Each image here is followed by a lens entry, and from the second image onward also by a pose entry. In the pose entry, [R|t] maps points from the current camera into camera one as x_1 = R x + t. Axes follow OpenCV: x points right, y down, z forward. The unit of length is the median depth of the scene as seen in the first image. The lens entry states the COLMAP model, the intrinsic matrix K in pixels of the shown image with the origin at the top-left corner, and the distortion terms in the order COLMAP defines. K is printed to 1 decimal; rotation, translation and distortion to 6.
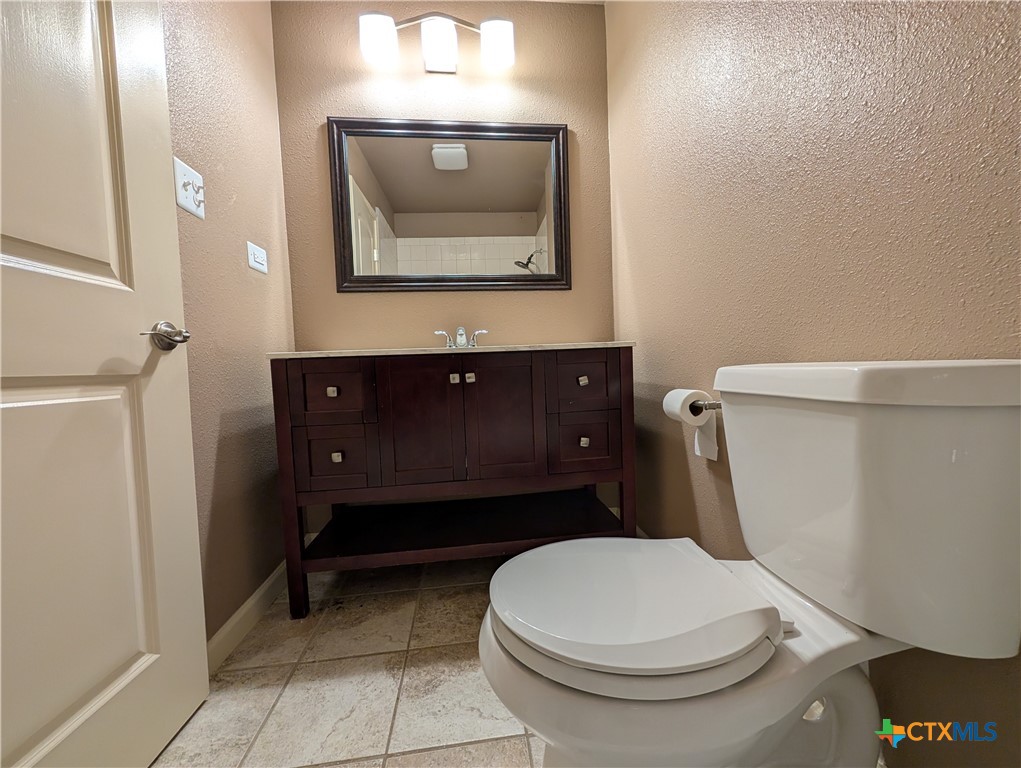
lens RADIAL K [[385.5, 0, 513.0], [0, 385.5, 382.3], [0, 0, 1]] dist [-0.000694, 0.000377]
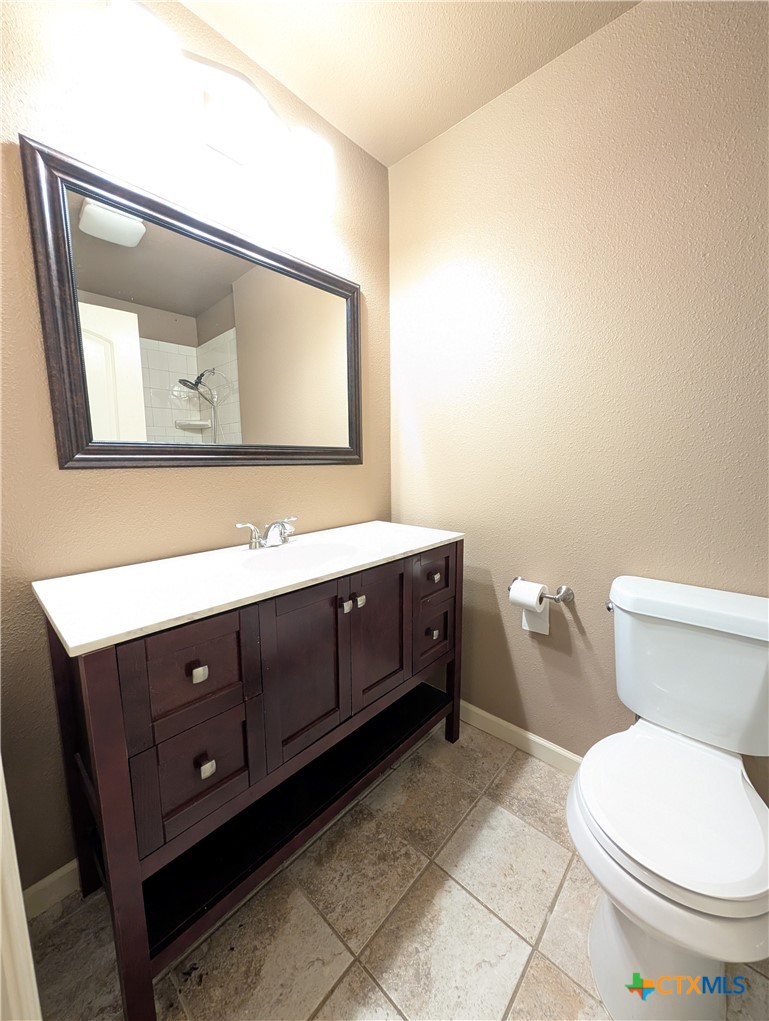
lens RADIAL K [[385.5, 0, 382.3], [0, 385.5, 511.4], [0, 0, 1]] dist [-0.000694, 0.000377]
pose [[0.757722, -0.059456, 0.649864, -0.607813], [0.015819, 0.997222, 0.072792, -0.267160], [-0.652386, -0.044876, 0.756557, 0.333152]]
